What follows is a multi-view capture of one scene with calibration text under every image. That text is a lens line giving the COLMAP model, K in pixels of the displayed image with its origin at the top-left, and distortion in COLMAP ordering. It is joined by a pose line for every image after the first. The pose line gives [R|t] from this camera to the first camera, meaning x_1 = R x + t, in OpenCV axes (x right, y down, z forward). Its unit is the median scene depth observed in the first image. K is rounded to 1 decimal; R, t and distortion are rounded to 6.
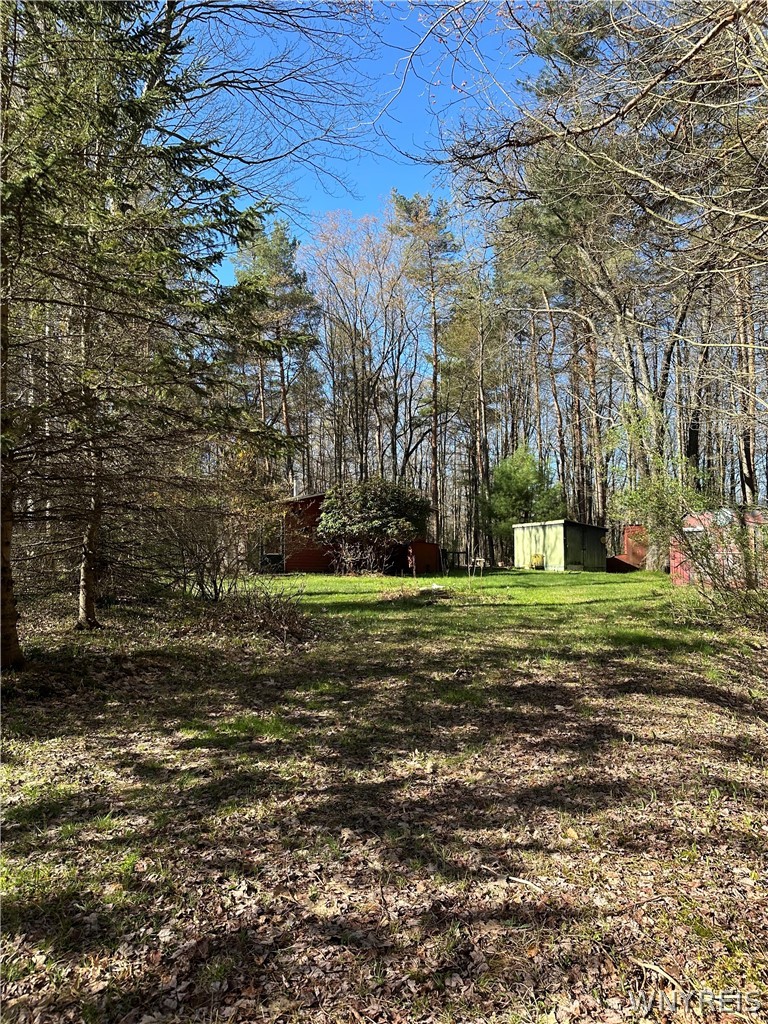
lens RADIAL K [[694.7, 0, 384.0], [0, 694.7, 512.0], [0, 0, 1]] dist [0.019533, -0.008567]
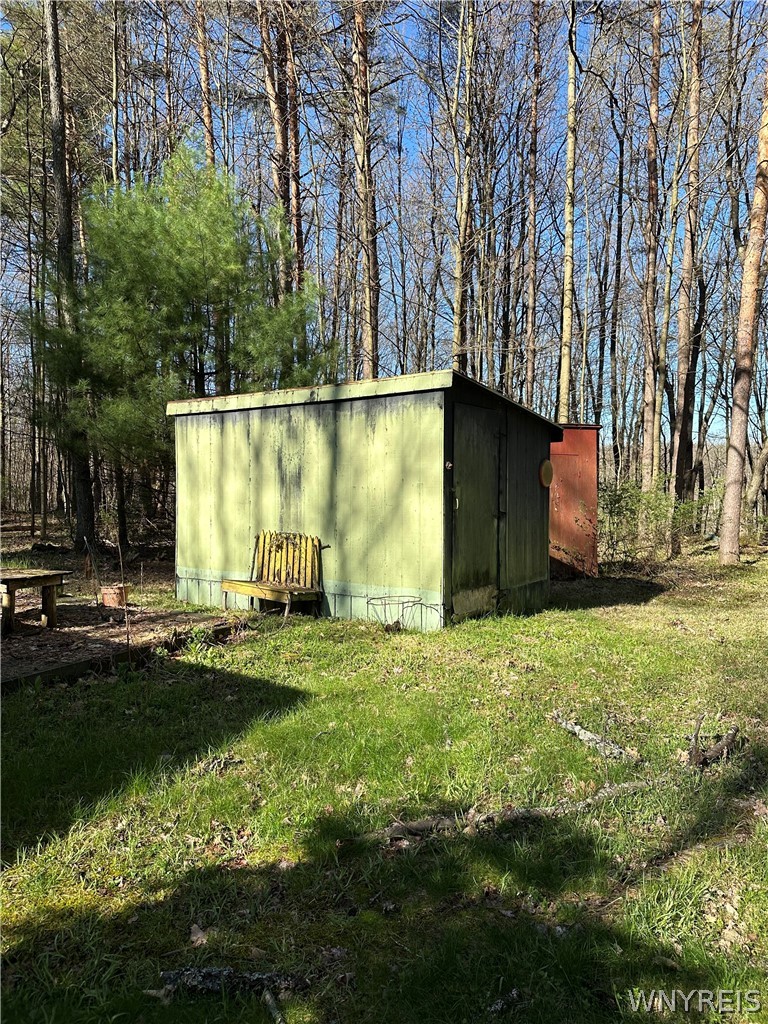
lens RADIAL K [[694.7, 0, 384.0], [0, 694.7, 512.0], [0, 0, 1]] dist [0.019533, -0.008567]
pose [[0.866119, -0.036483, 0.498504, 0.142666], [-0.027680, 0.992301, 0.120714, 0.026841], [-0.499071, -0.118351, 0.858441, 0.831290]]
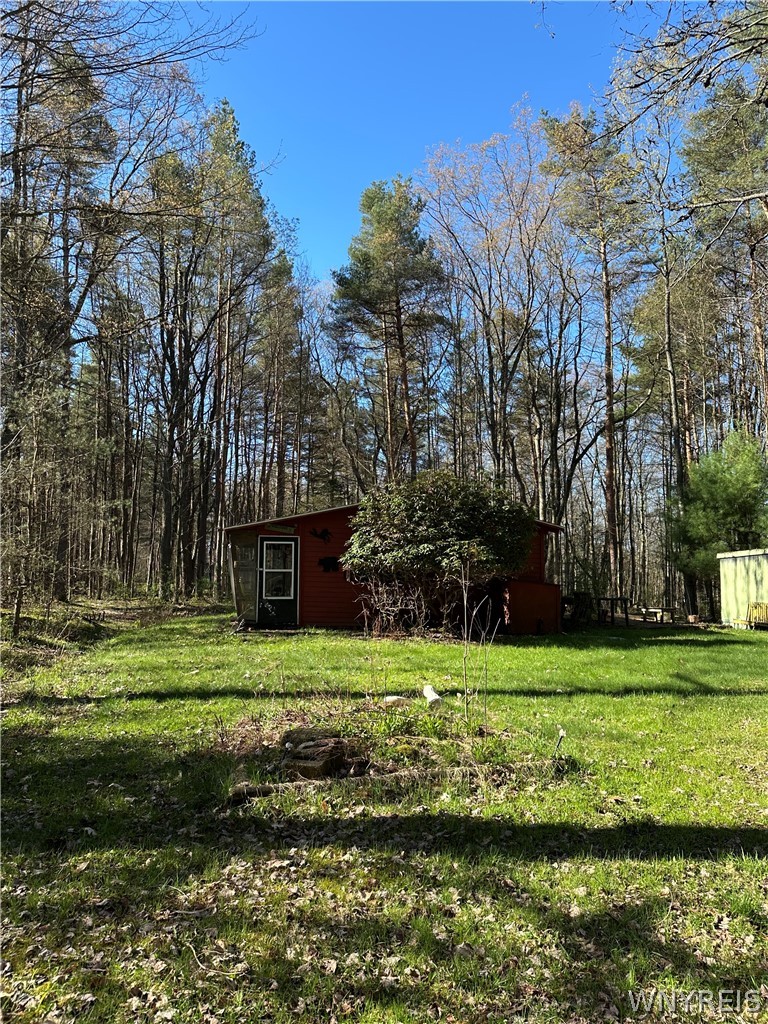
lens RADIAL K [[694.7, 0, 384.0], [0, 694.7, 512.0], [0, 0, 1]] dist [0.019533, -0.008567]
pose [[0.952122, -0.020610, -0.305023, 0.101803], [0.005988, 0.998791, -0.048794, 0.010777], [0.305660, 0.044632, 0.951094, 0.346048]]
